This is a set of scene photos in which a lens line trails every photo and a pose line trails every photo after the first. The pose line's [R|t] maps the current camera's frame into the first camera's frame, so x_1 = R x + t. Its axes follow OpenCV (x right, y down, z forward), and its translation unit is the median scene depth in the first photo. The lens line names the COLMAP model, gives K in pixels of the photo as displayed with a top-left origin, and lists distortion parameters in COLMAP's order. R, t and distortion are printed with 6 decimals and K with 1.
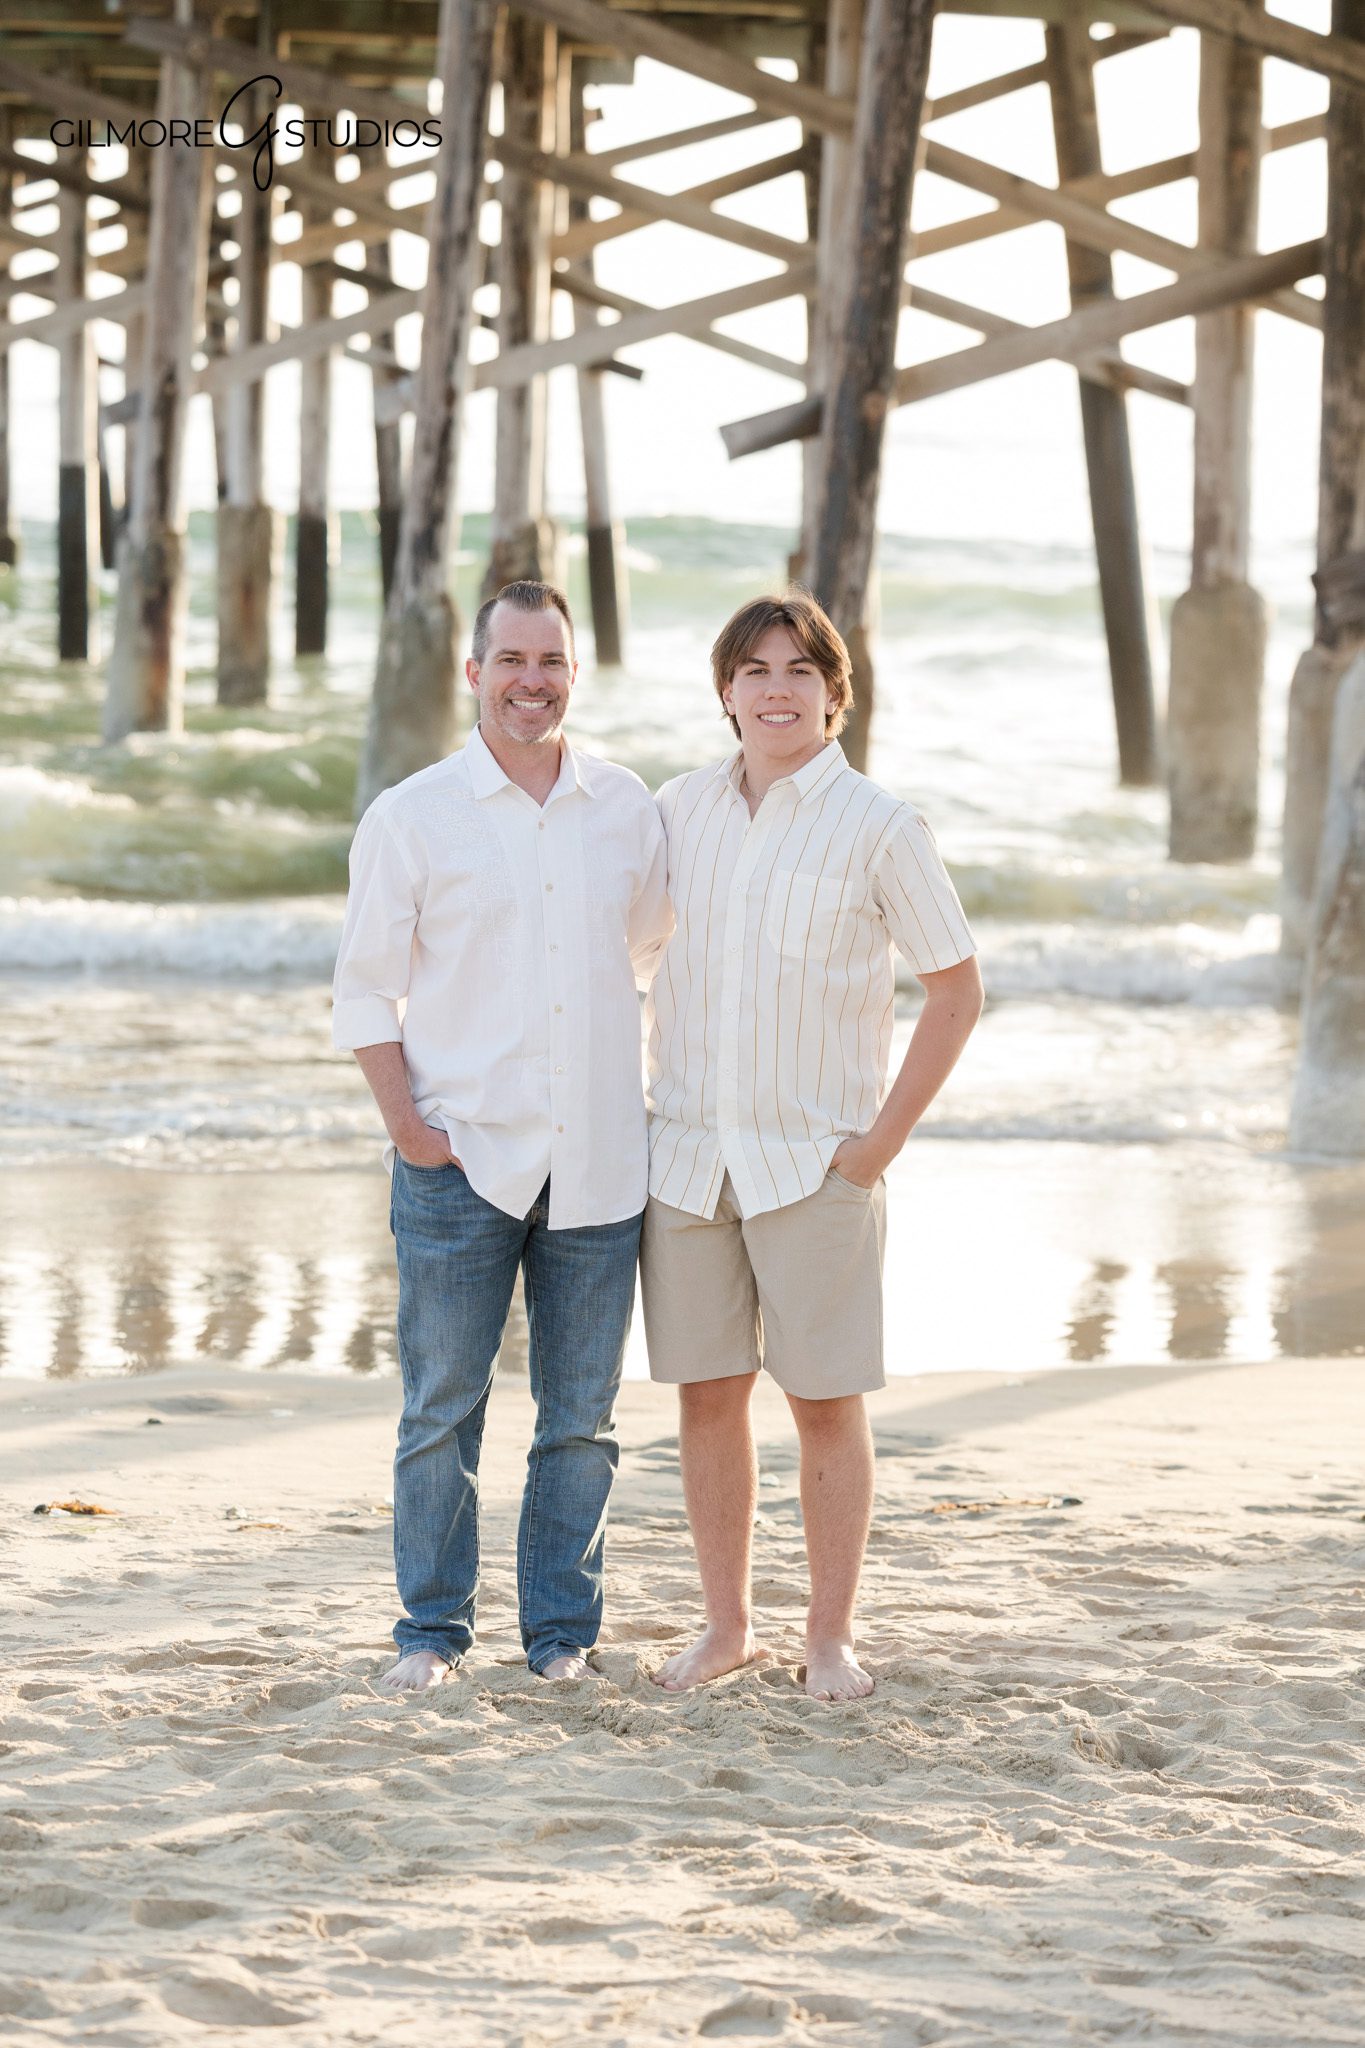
lens RADIAL K [[6034.2, 0, 674.9], [0, 6034.2, 961.9], [0, 0, 1]] dist [0.081617, -0.668963]
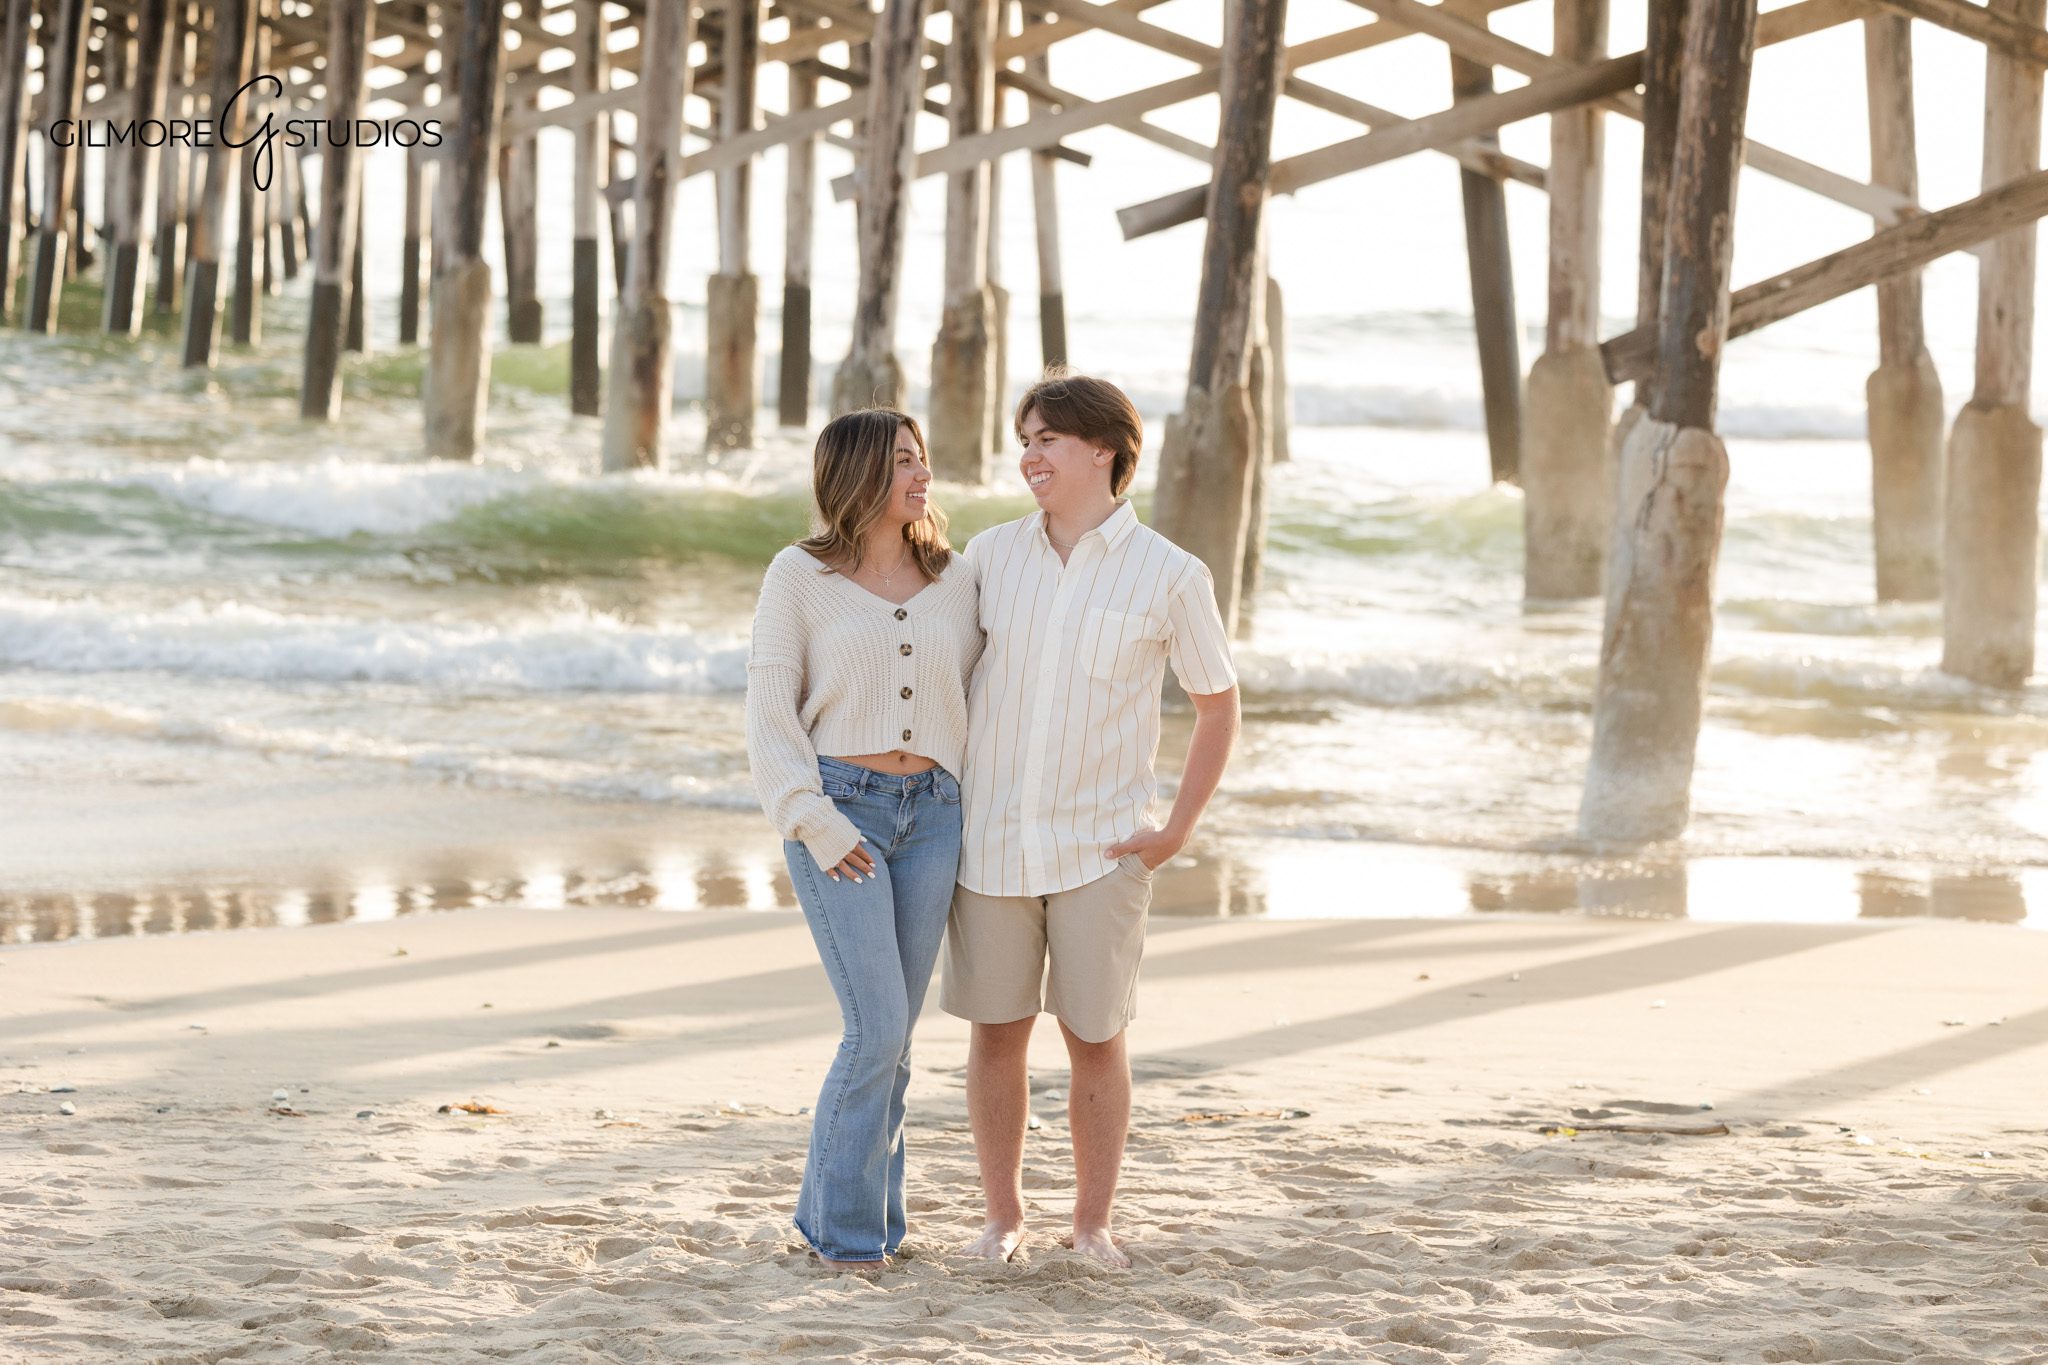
lens RADIAL K [[5625.9, 0, 1087.4], [0, 5625.9, 678.7], [0, 0, 1]] dist [0.030858, 0.429238]
pose [[0.999635, 0.007835, -0.025857, 0.056743], [-0.007891, 0.999967, -0.002034, 0.005287], [0.025840, 0.002237, 0.999664, -0.140755]]
